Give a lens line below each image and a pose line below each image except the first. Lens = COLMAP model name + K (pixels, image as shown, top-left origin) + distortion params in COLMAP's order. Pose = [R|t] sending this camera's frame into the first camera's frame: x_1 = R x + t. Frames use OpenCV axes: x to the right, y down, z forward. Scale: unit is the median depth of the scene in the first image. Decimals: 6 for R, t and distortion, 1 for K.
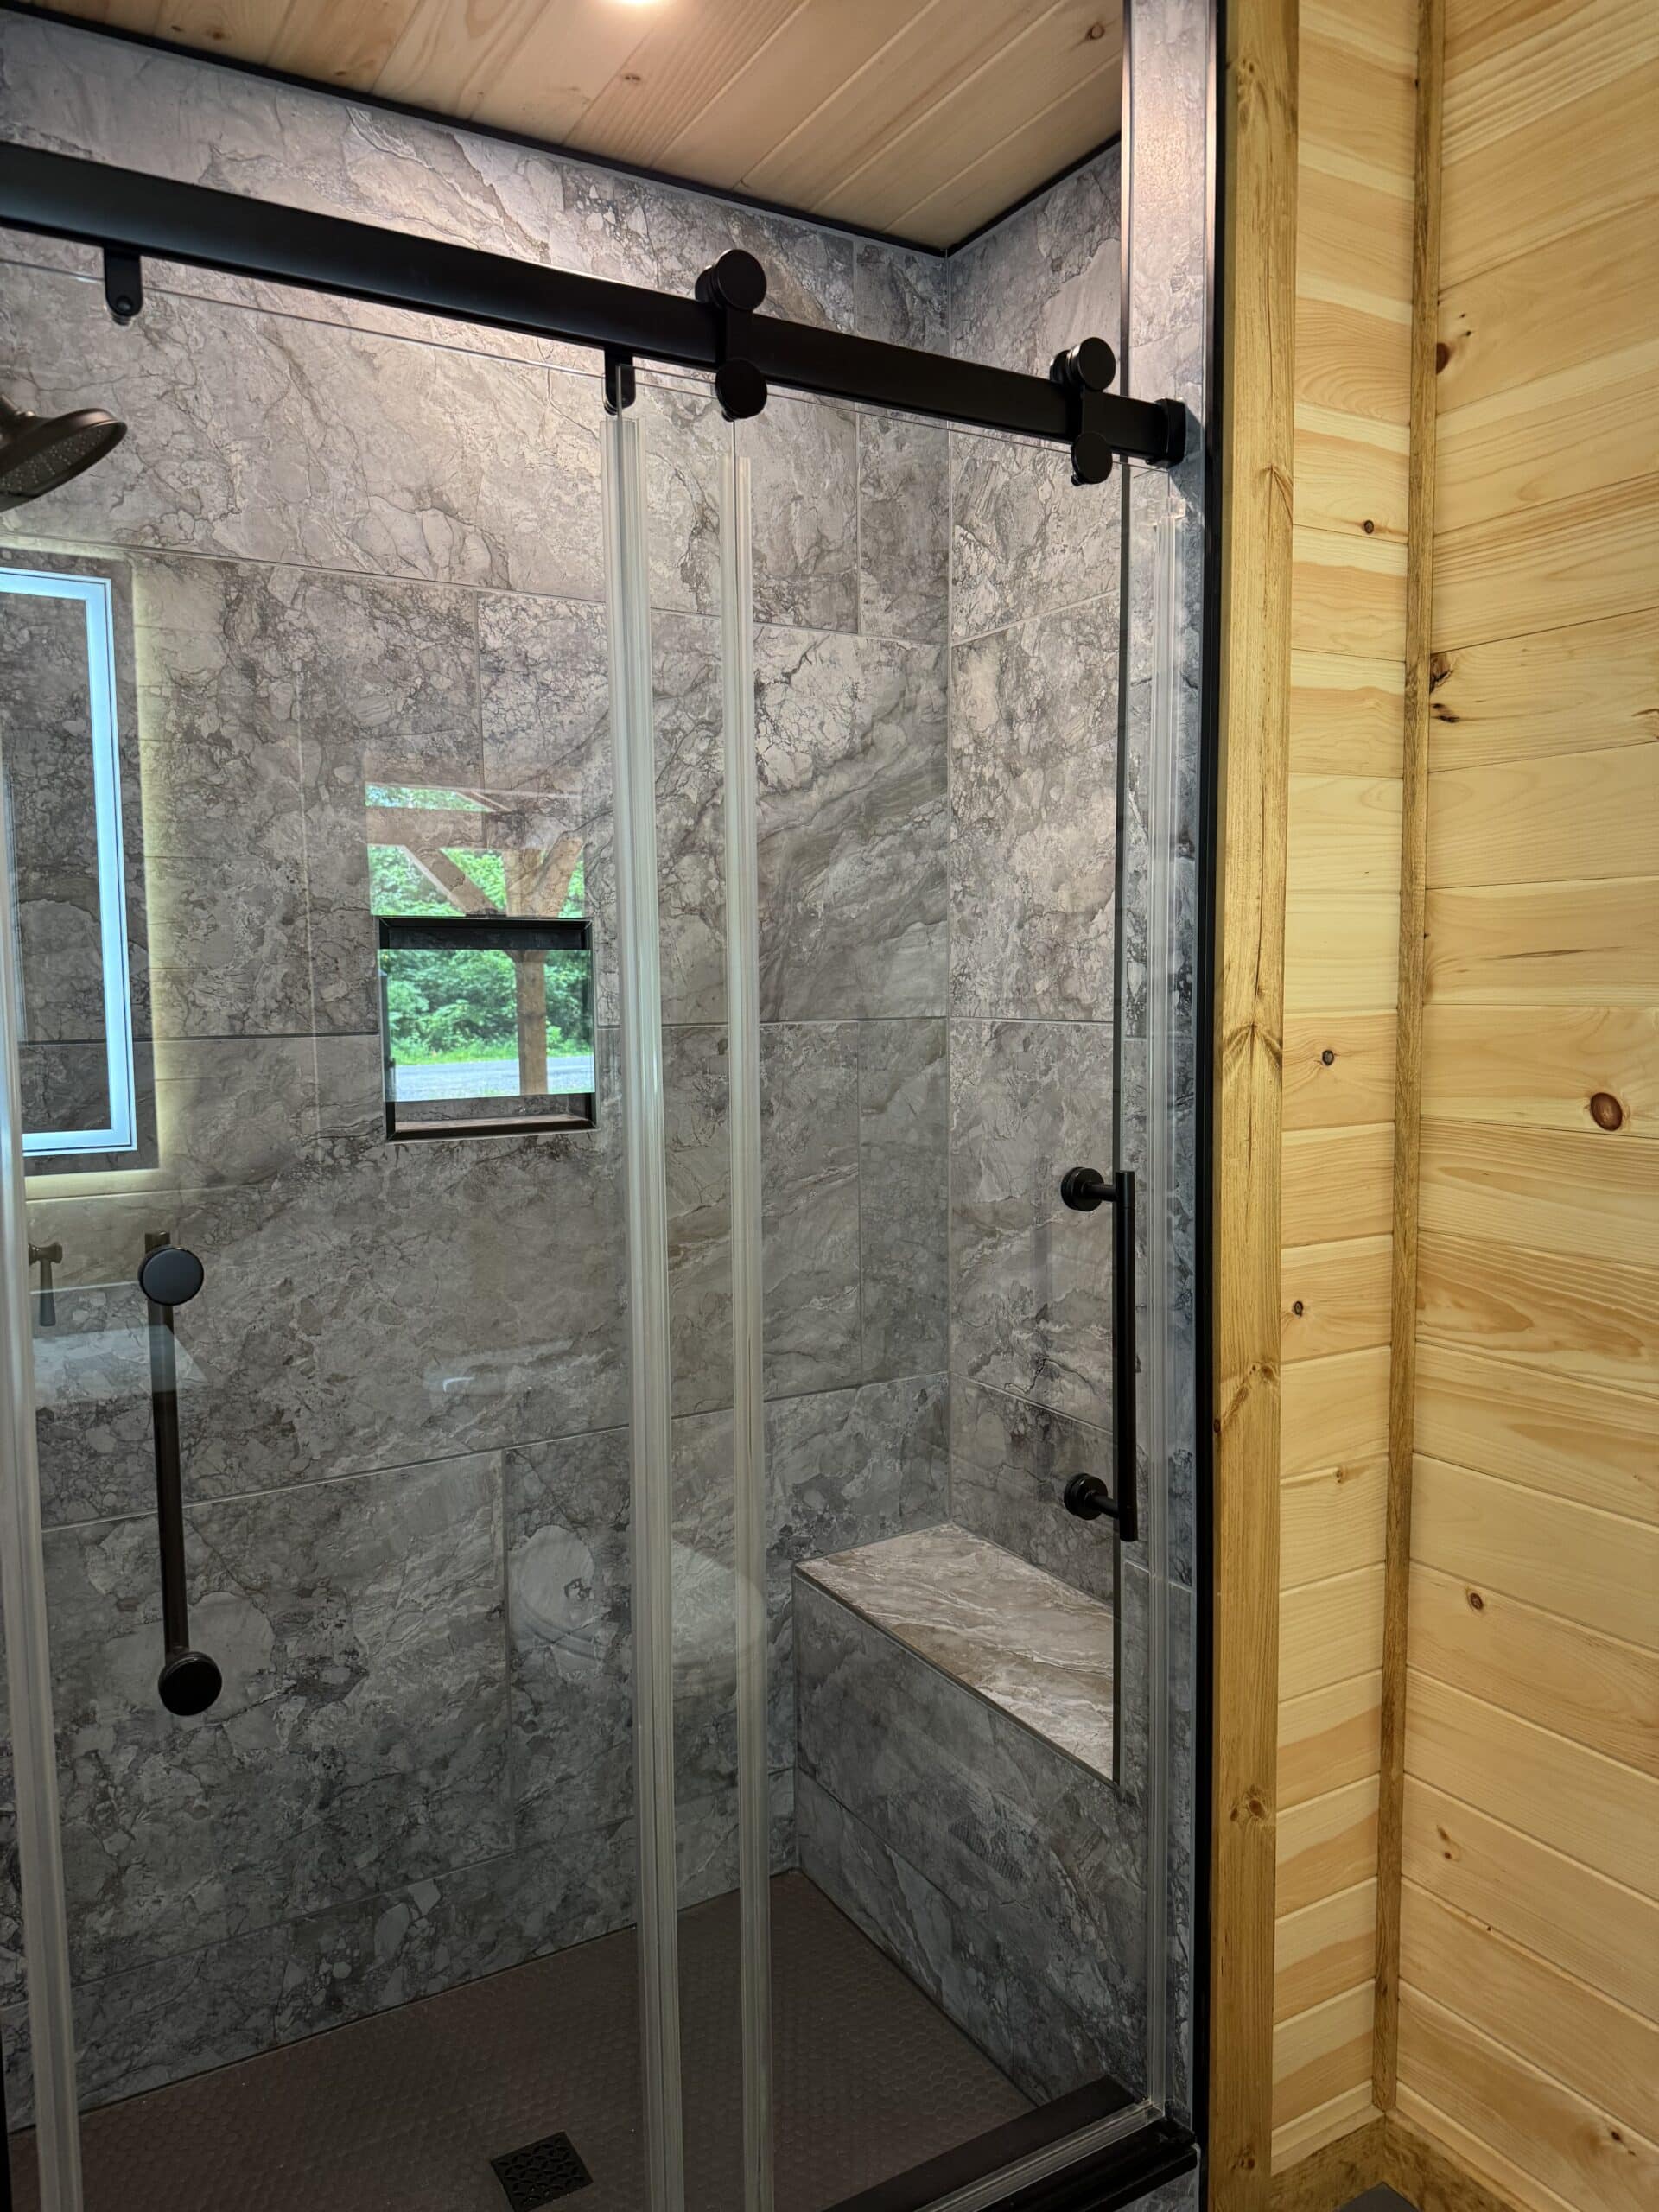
lens RADIAL K [[1555.2, 0, 831.6], [0, 1555.2, 1116.5], [0, 0, 1]] dist [0.203303, -0.386356]
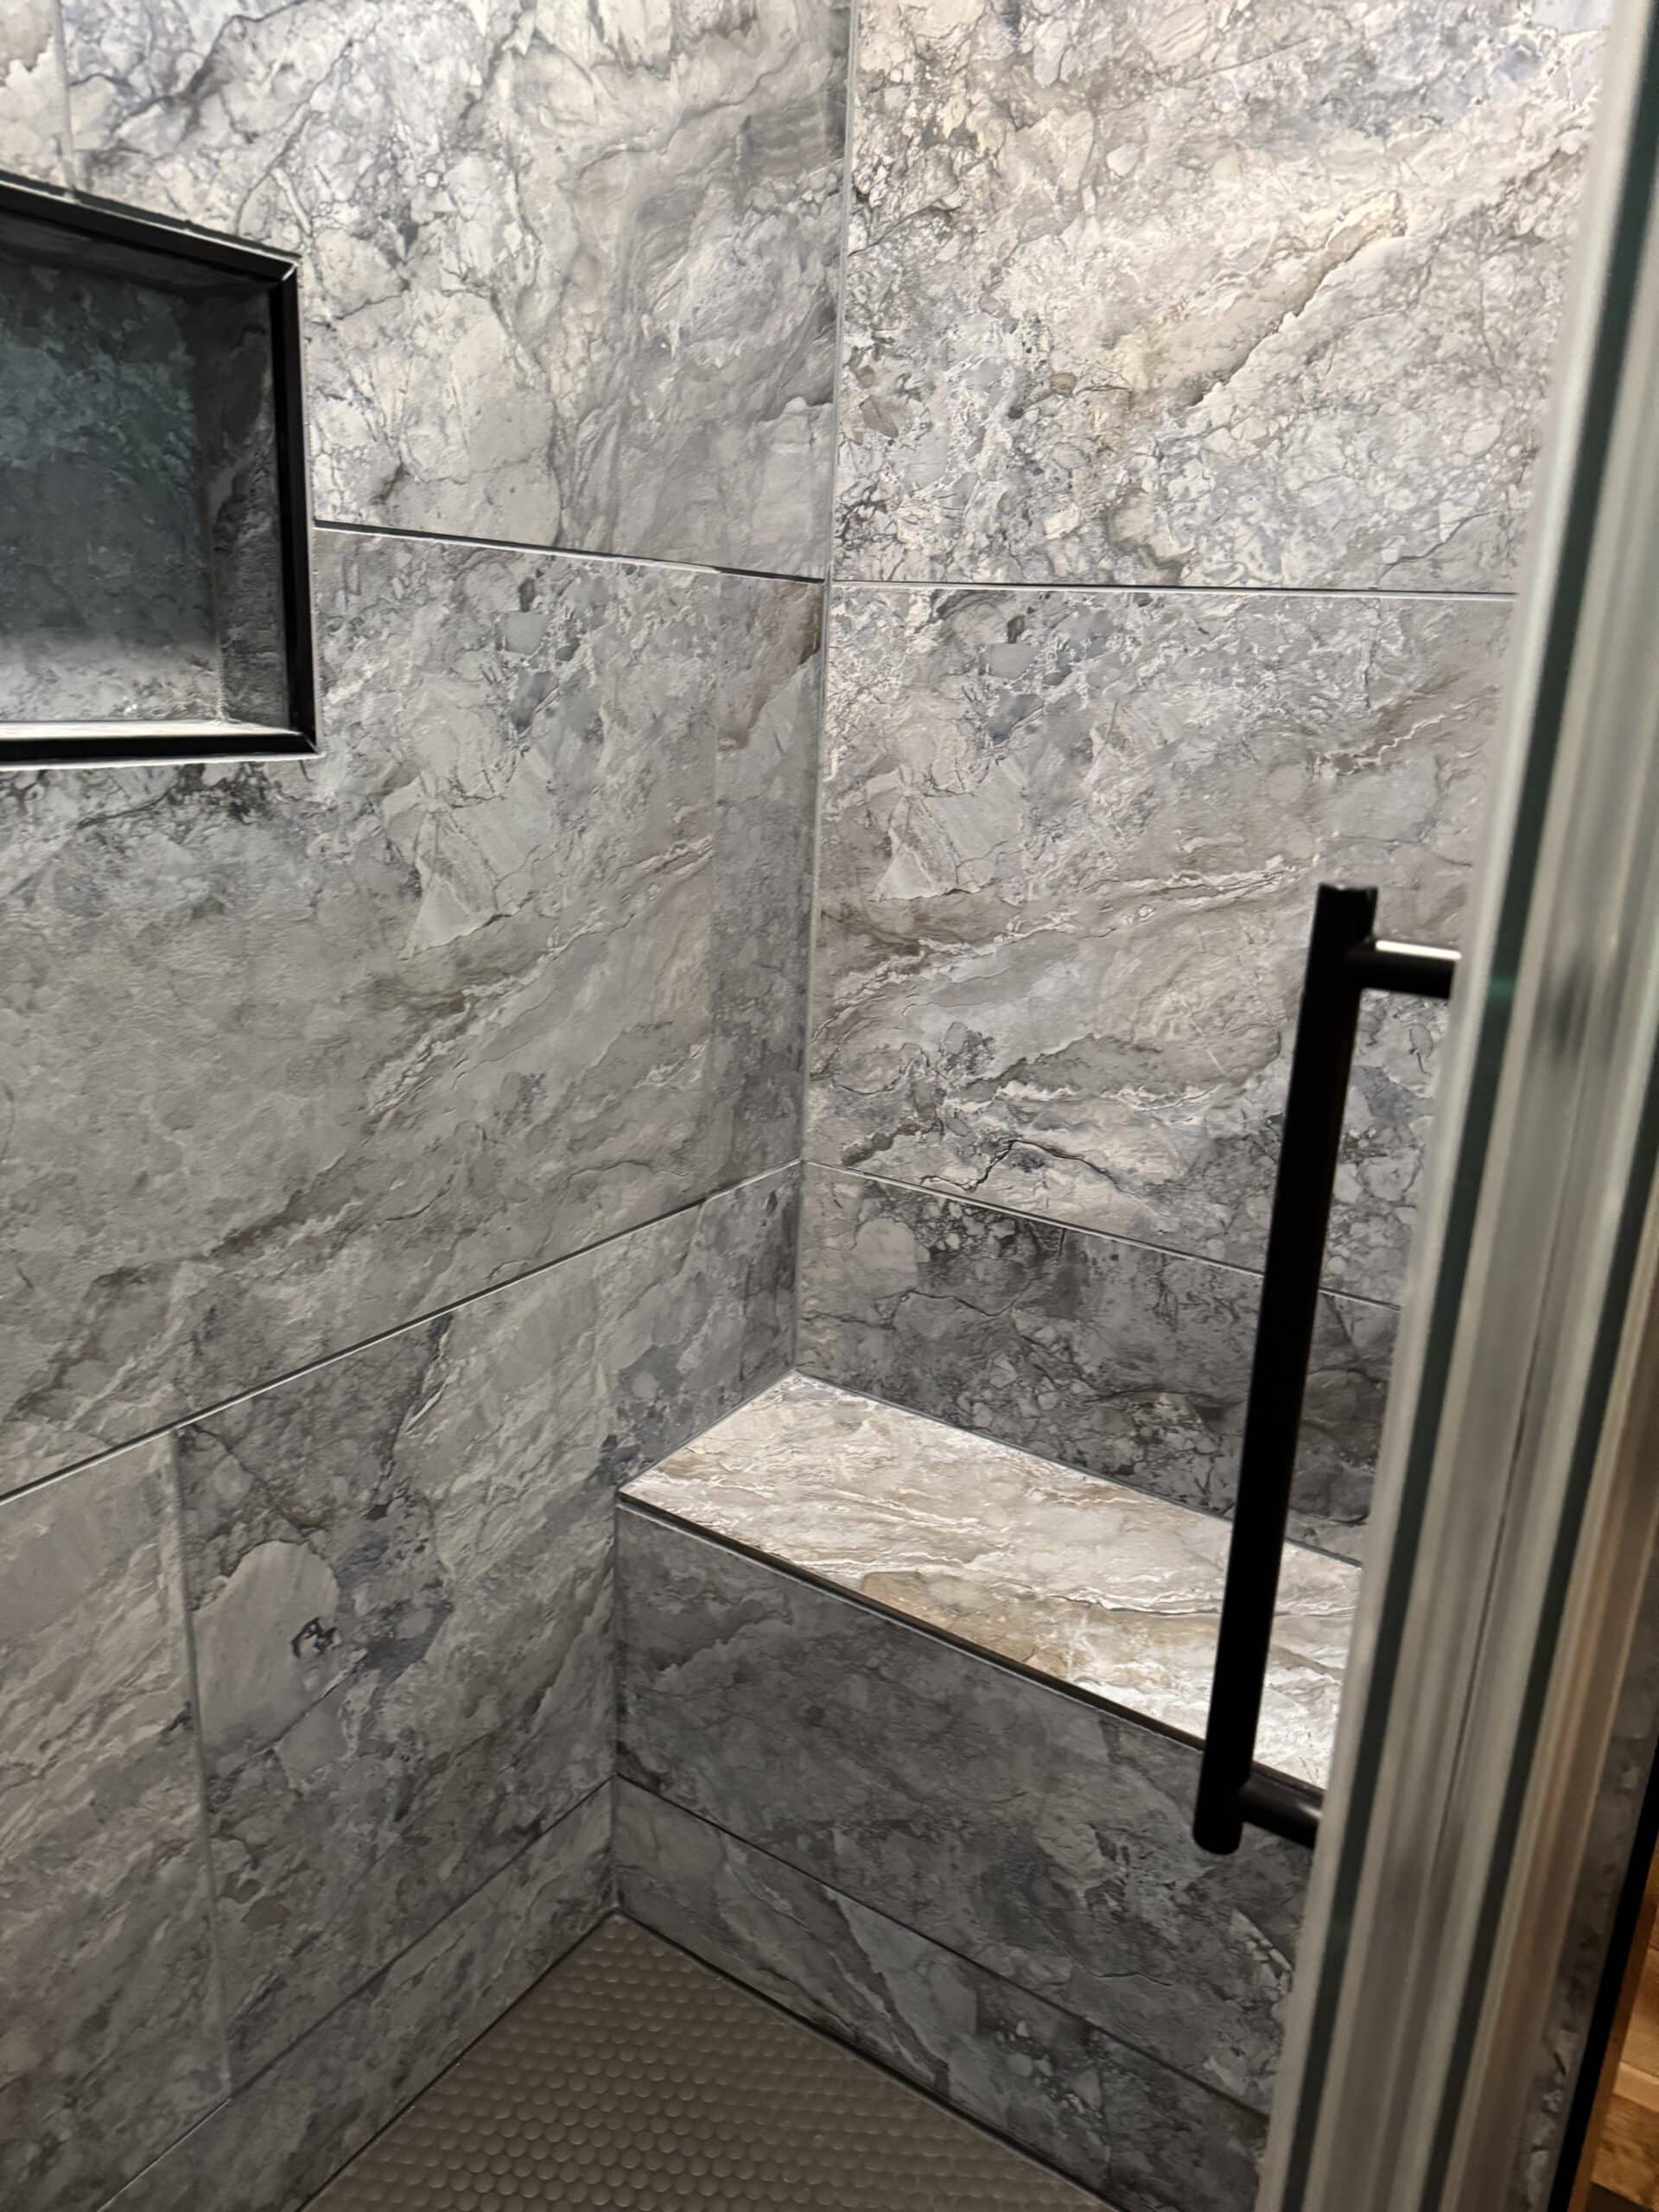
lens RADIAL K [[1559.5, 0, 838.5], [0, 1559.5, 1120.0], [0, 0, 1]] dist [0.108407, -0.169950]
pose [[0.896217, -0.077565, 0.436782, -0.210401], [-0.013269, 0.979468, 0.201161, 0.016669], [-0.443417, -0.186080, 0.876787, 0.460199]]
